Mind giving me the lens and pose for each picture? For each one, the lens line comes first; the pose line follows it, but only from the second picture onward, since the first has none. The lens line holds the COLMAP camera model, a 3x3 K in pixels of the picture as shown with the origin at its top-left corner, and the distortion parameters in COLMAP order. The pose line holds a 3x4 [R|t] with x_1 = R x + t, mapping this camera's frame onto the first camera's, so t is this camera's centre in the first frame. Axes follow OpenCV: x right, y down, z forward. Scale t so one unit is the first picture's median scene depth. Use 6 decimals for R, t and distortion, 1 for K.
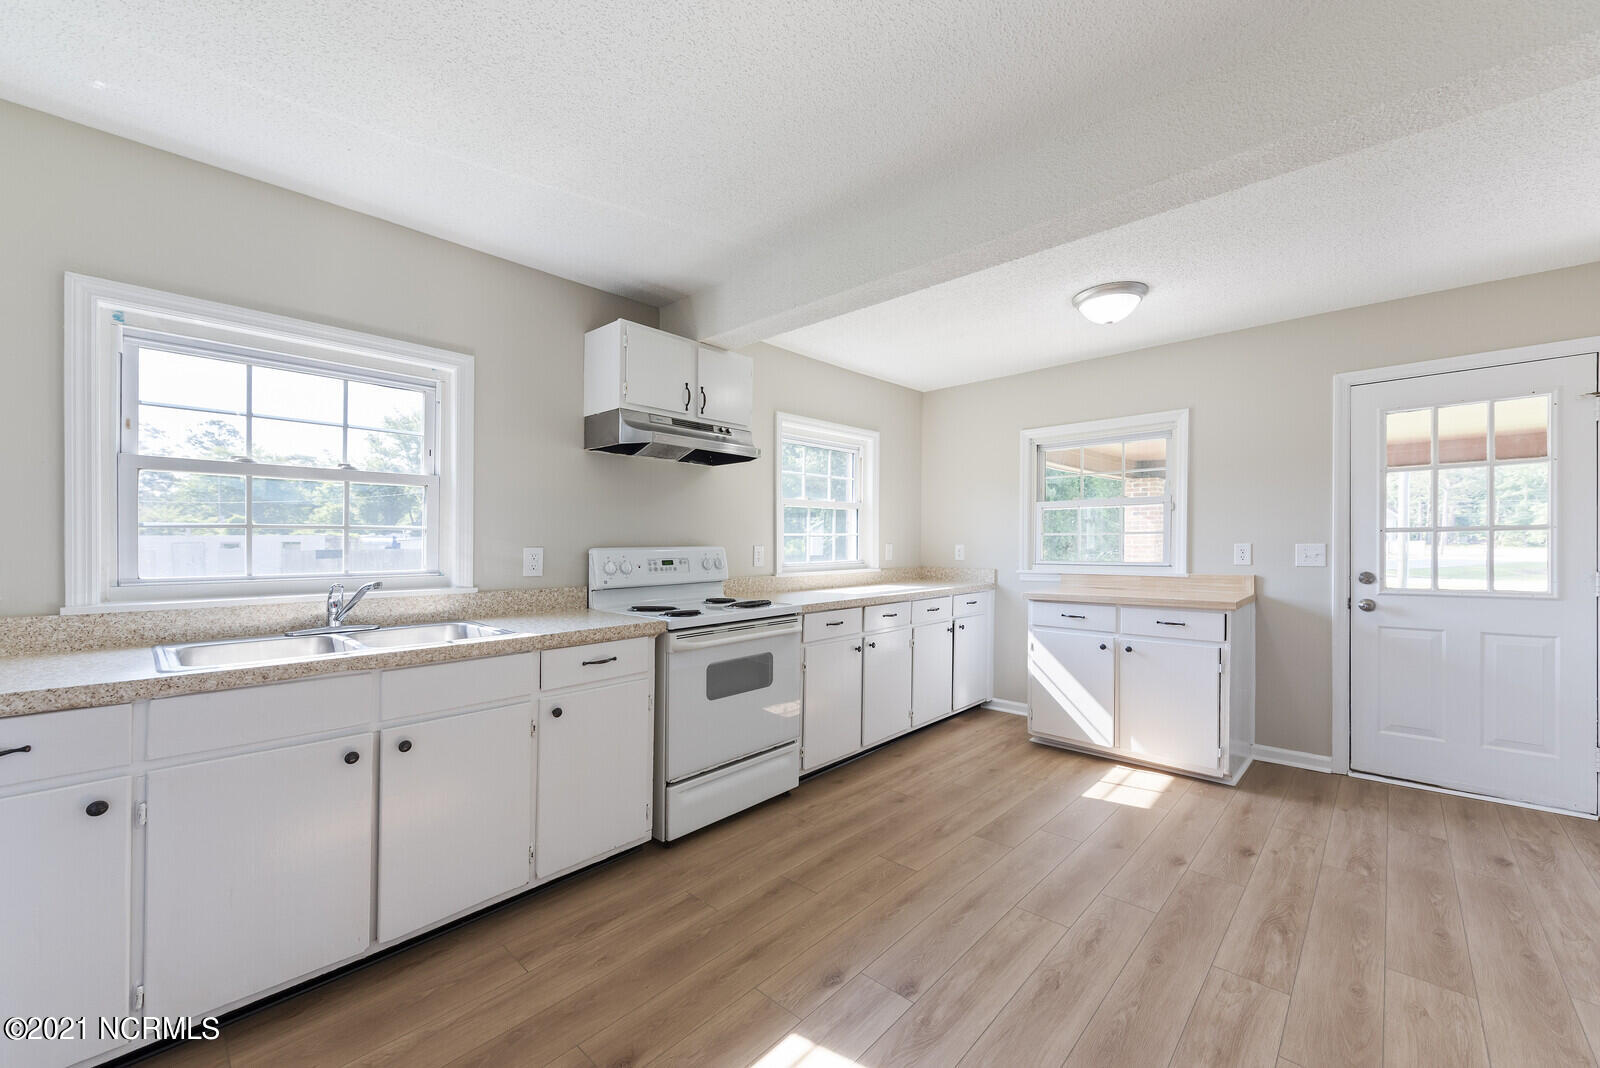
lens RADIAL K [[618.4, 0, 807.3], [0, 618.4, 548.3], [0, 0, 1]] dist [0.012791, -0.002150]
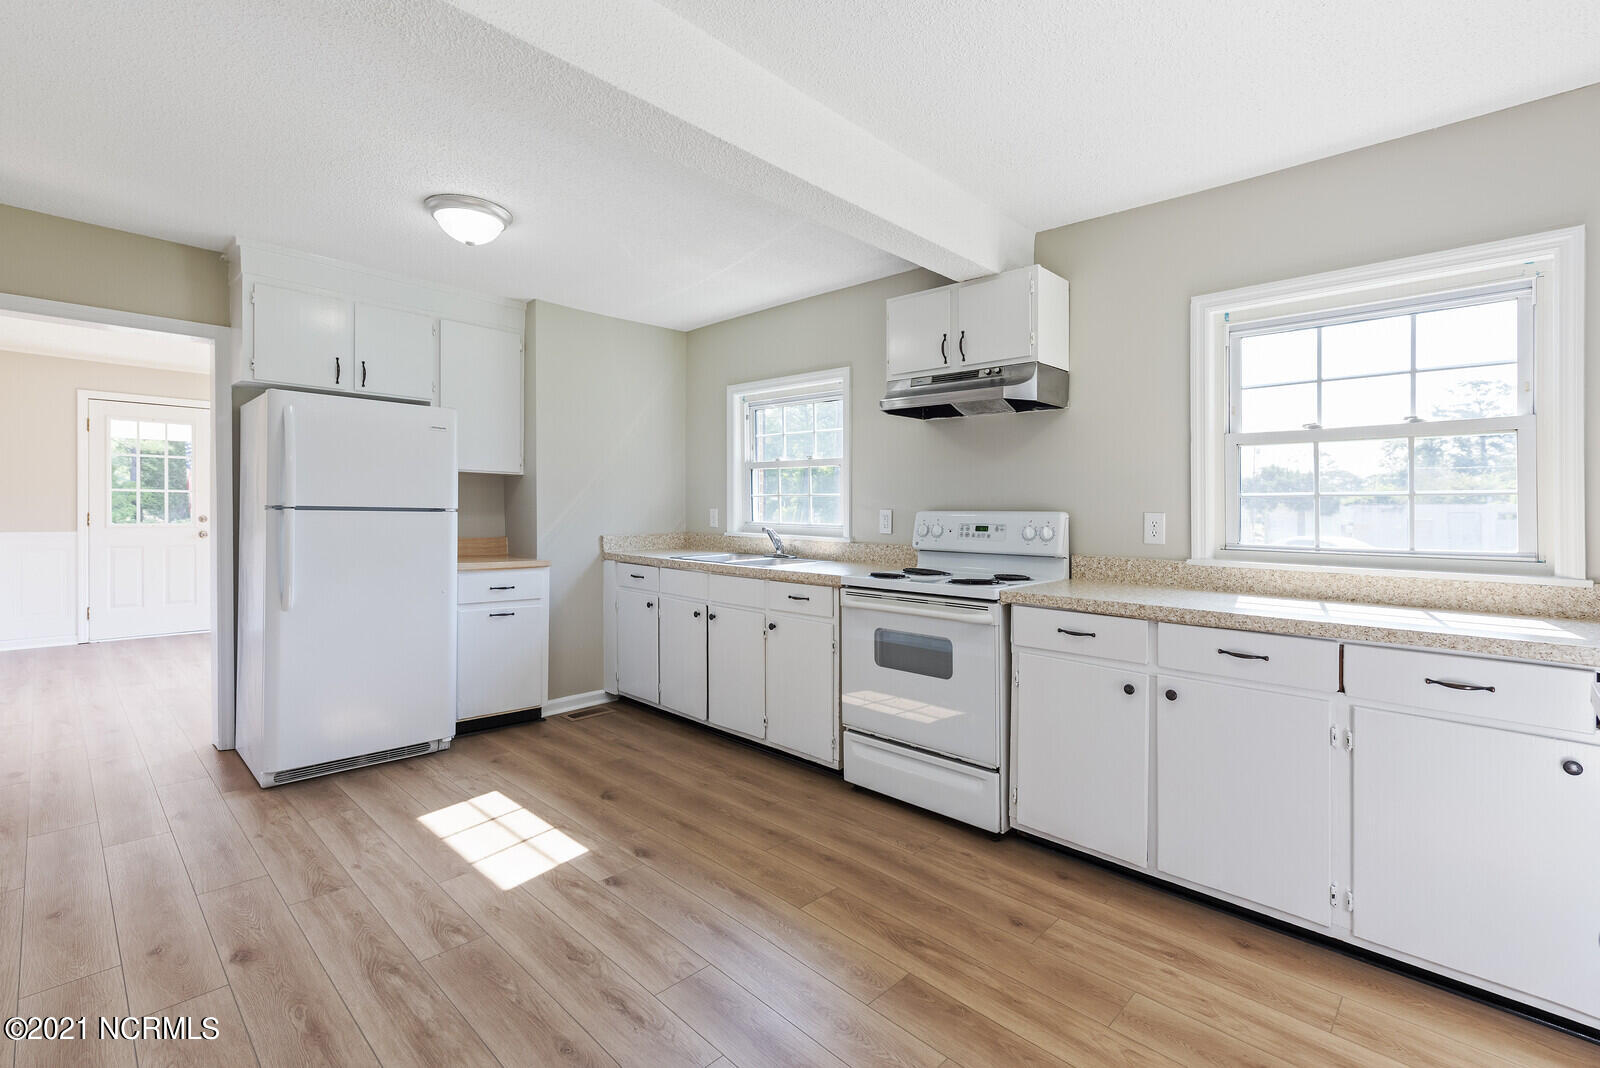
lens RADIAL K [[717.2, 0, 791.4], [0, 717.2, 510.3], [0, 0, 1]] dist [0.011487, -0.002028]
pose [[-0.022697, 0.005775, -0.999726, 0.952166], [-0.020497, 0.999770, 0.006240, -0.005018], [0.999532, 0.020633, -0.022574, 0.853268]]
